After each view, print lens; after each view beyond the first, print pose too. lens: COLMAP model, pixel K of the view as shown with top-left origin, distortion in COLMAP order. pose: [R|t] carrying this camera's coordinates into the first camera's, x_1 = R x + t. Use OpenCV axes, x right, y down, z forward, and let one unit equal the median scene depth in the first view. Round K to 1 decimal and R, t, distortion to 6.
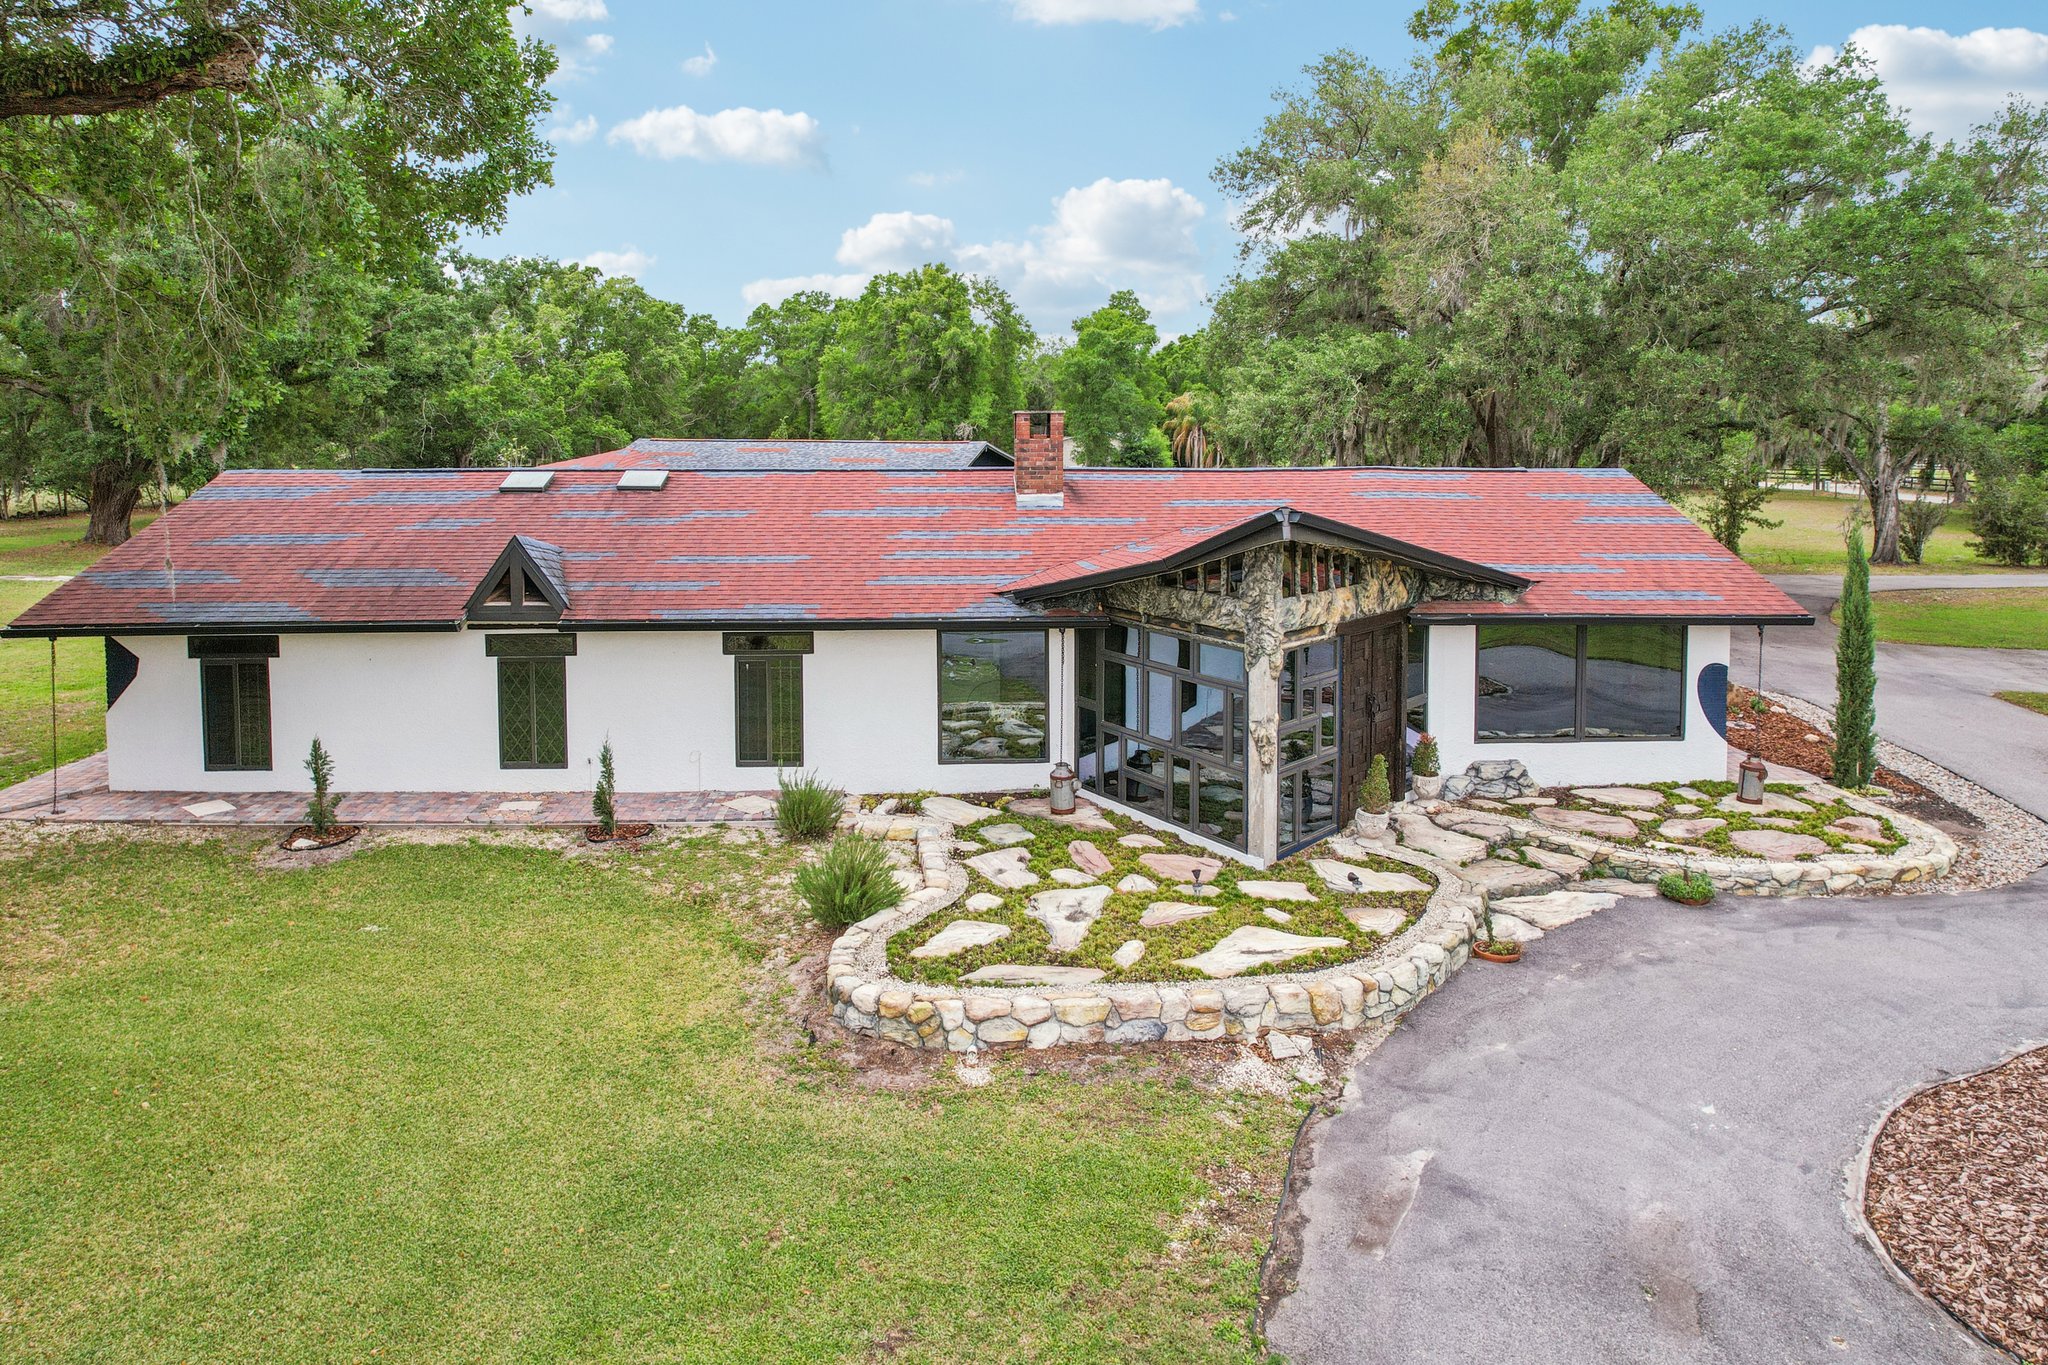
lens RADIAL K [[1362.3, 0, 1030.3], [0, 1362.3, 455.1], [0, 0, 1]] dist [-0.029308, 0.001169]
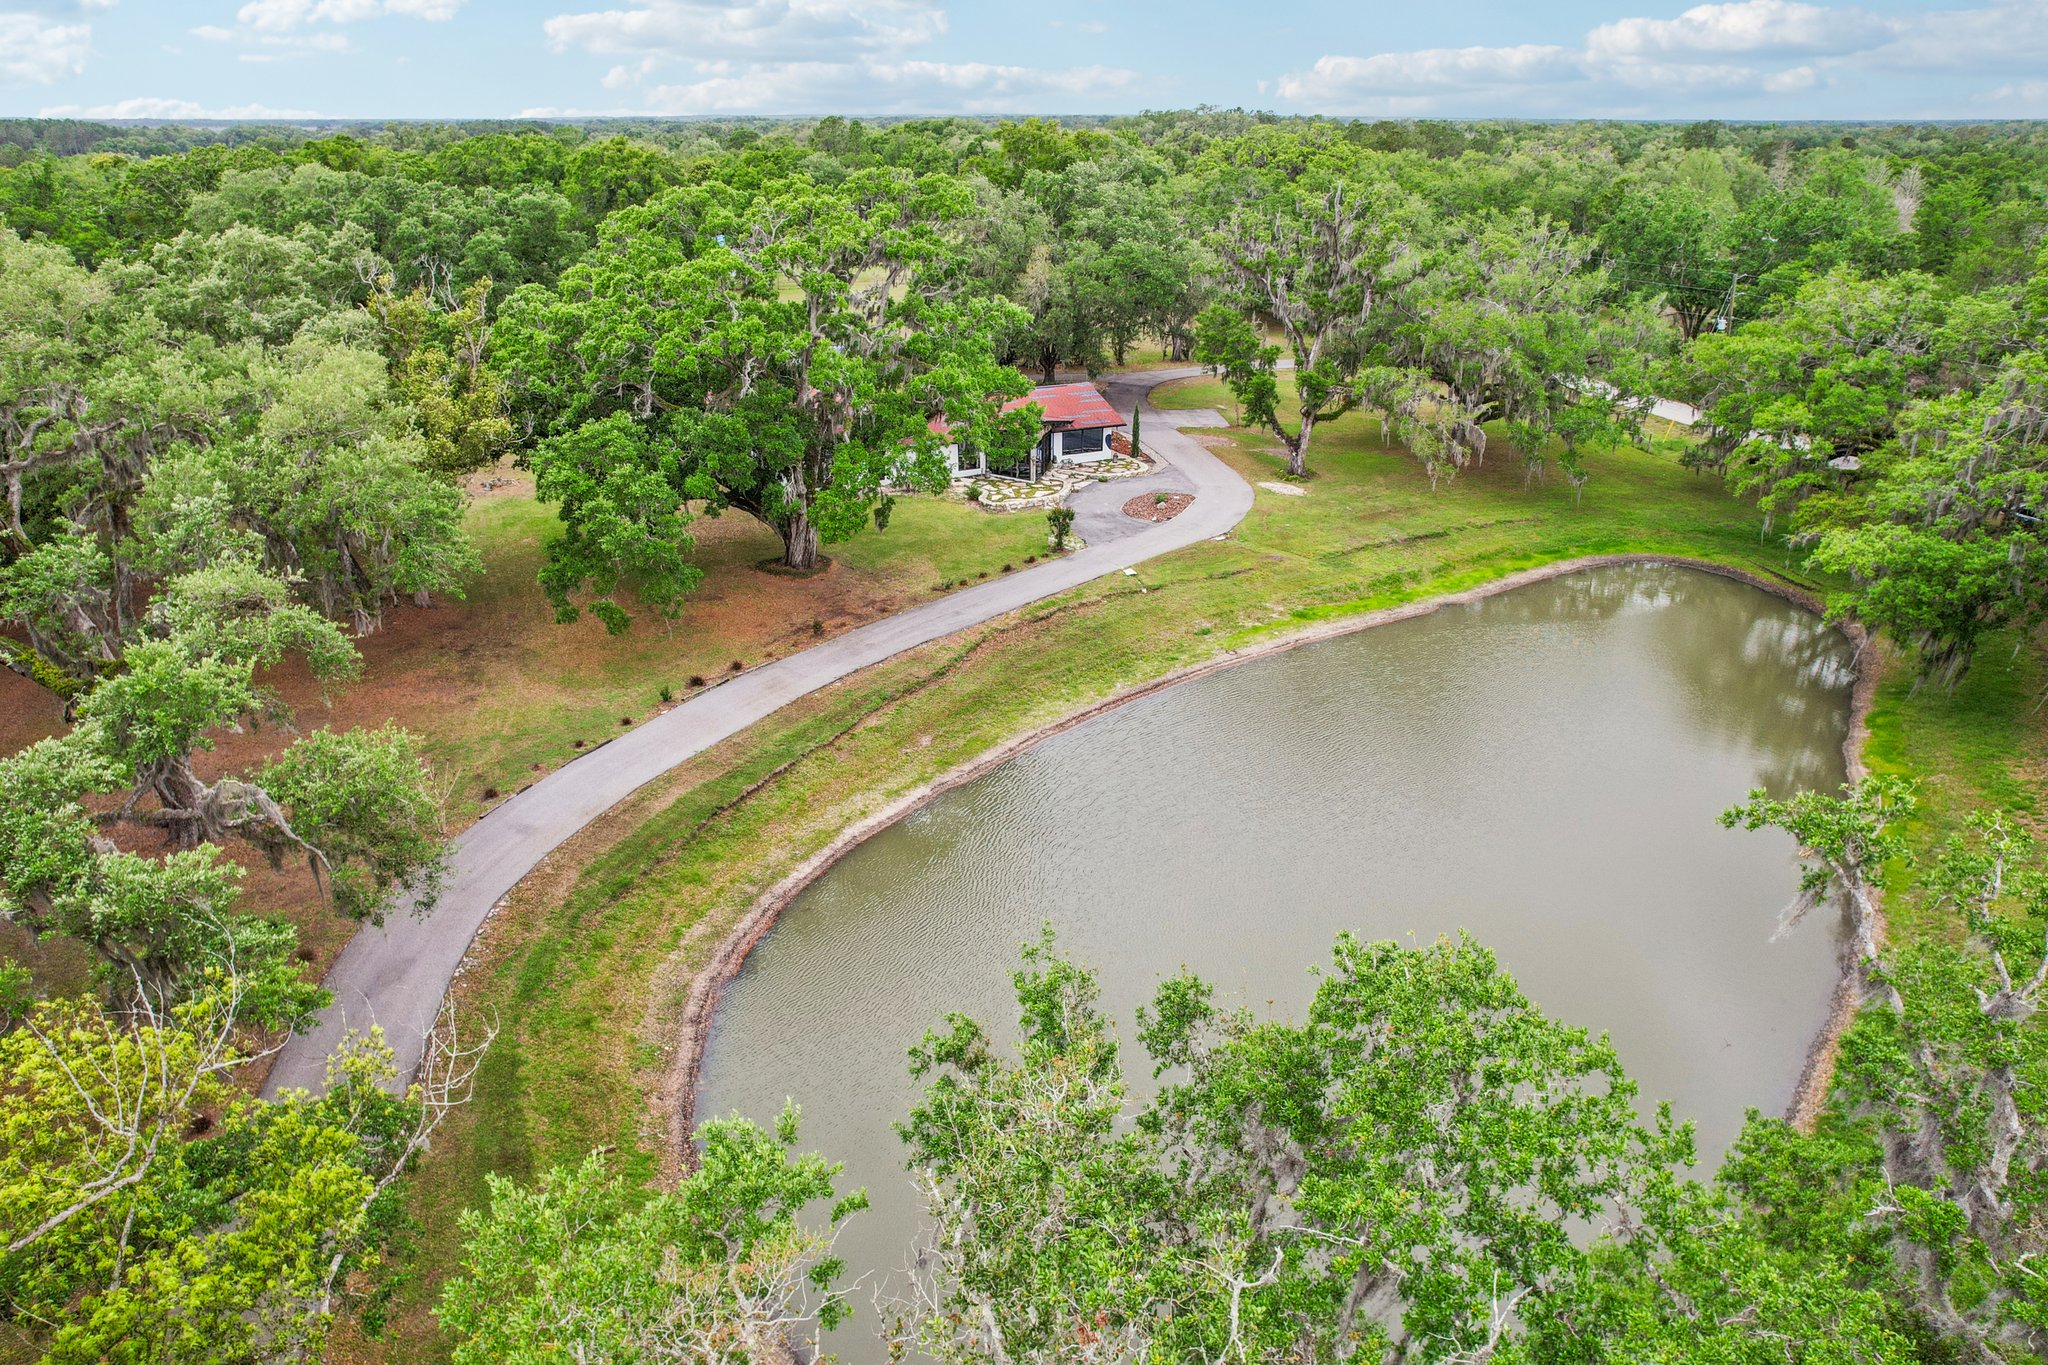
lens RADIAL K [[1314.8, 0, 1031.9], [0, 1314.8, 677.6], [0, 0, 1]] dist [-0.040569, 0.000993]
pose [[0.920219, -0.155909, 0.359010, -1.658554], [0.007960, 0.924505, 0.381086, -0.884099], [-0.391322, -0.347825, 0.851989, -3.381925]]
